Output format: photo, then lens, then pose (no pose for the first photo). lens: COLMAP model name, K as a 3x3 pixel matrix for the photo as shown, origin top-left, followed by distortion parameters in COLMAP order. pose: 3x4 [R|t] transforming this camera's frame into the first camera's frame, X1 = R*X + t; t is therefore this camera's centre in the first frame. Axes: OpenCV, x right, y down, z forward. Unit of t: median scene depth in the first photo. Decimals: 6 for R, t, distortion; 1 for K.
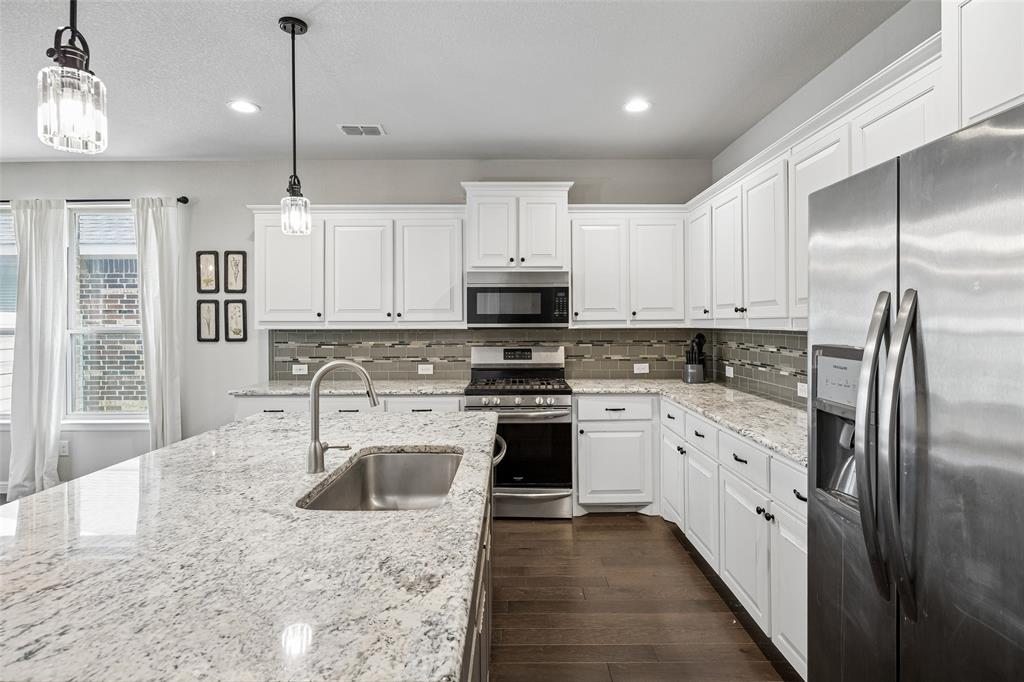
lens RADIAL K [[568.9, 0, 516.1], [0, 568.9, 323.7], [0, 0, 1]] dist [0.043563, -0.000665]
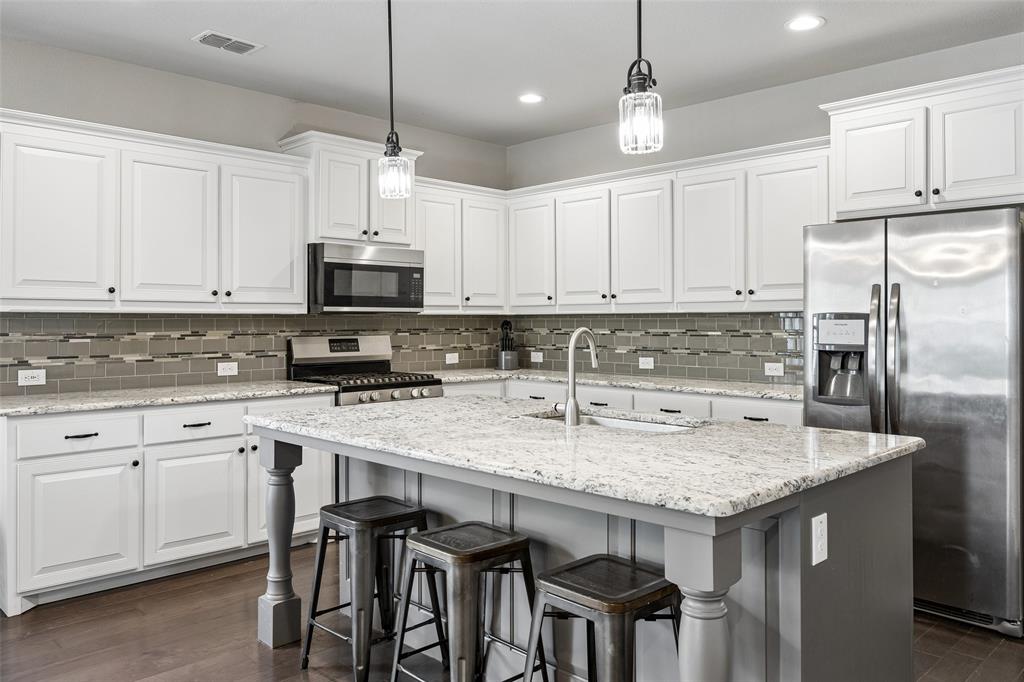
lens RADIAL K [[776.1, 0, 510.3], [0, 776.1, 330.3], [0, 0, 1]] dist [-0.001413, -0.001385]
pose [[0.715504, -0.007857, 0.698564, -0.613986], [-0.005258, 0.999848, 0.016631, 0.011821], [-0.698588, -0.015572, 0.715354, 0.021831]]
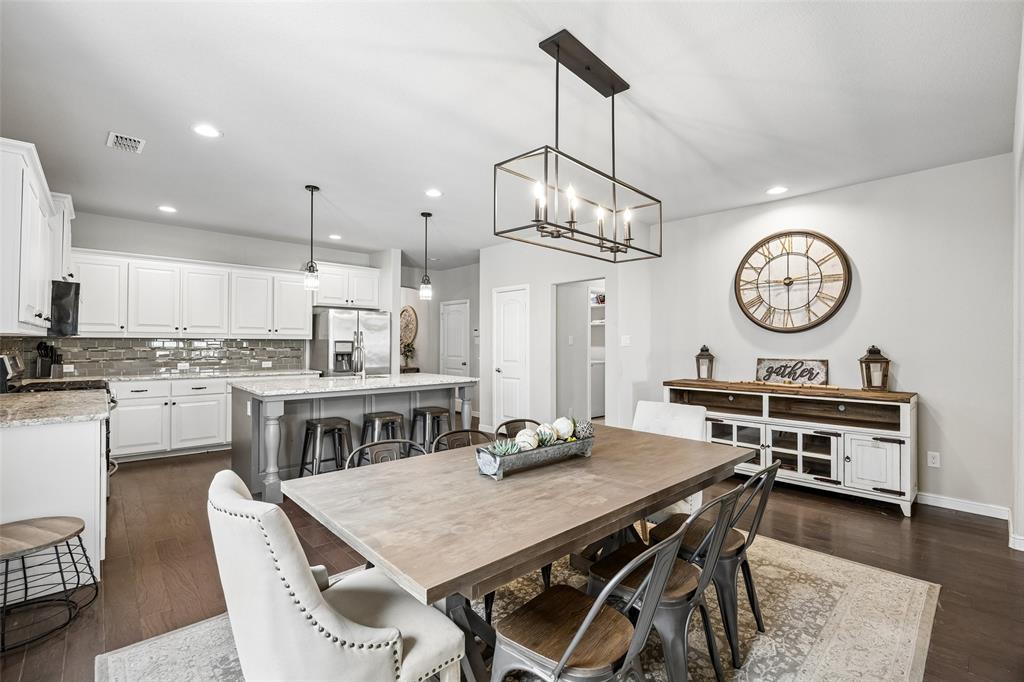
lens RADIAL K [[462.4, 0, 510.2], [0, 462.4, 340.1], [0, 0, 1]] dist [-0.002139, -0.000123]
pose [[-0.665048, 0.005611, 0.746780, -1.167443], [-0.008208, 0.999856, -0.014822, 0.020176], [-0.746756, -0.015987, -0.664906, 0.890016]]
